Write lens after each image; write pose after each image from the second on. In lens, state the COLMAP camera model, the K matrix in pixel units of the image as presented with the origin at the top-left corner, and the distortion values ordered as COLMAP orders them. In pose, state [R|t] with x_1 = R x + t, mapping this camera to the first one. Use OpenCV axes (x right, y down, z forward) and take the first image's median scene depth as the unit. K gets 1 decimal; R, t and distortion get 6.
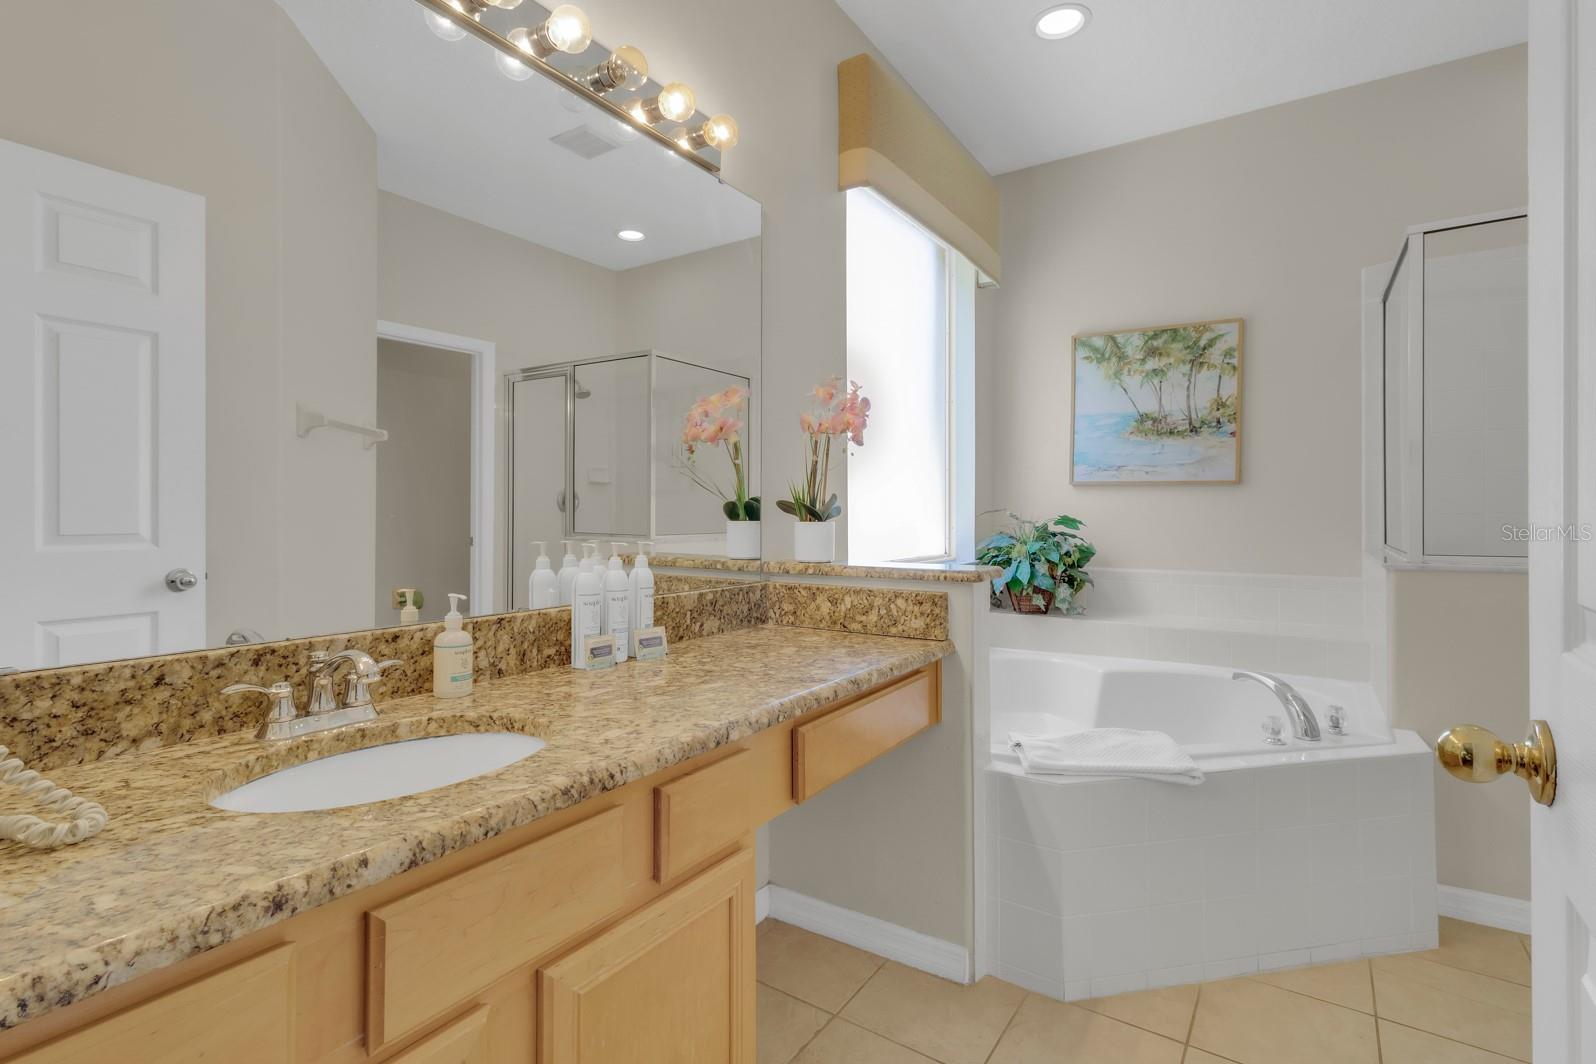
lens RADIAL K [[759.1, 0, 801.5], [0, 759.1, 523.1], [0, 0, 1]] dist [-0.003349, -0.000372]
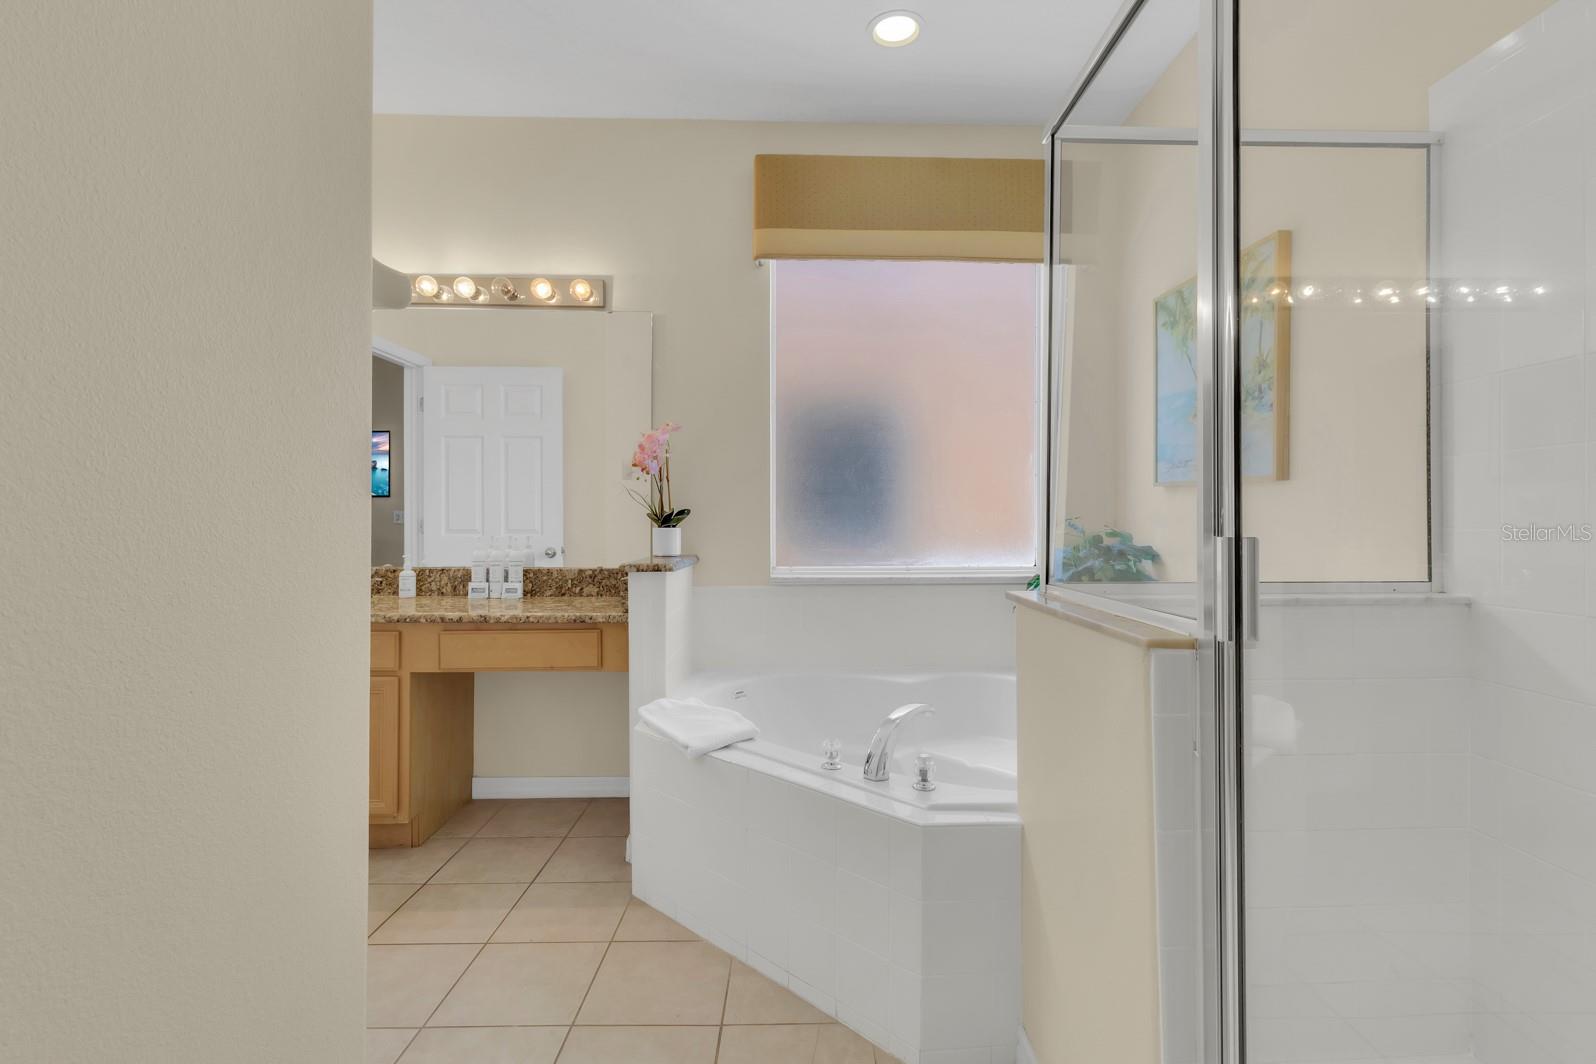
lens RADIAL K [[759.1, 0, 804.8], [0, 759.1, 525.3], [0, 0, 1]] dist [-0.003349, -0.000372]
pose [[0.559845, 0.007053, -0.828567, 1.483383], [-0.013048, 0.999915, -0.000304, -0.010221], [0.828495, 0.010982, 0.559889, 0.469163]]
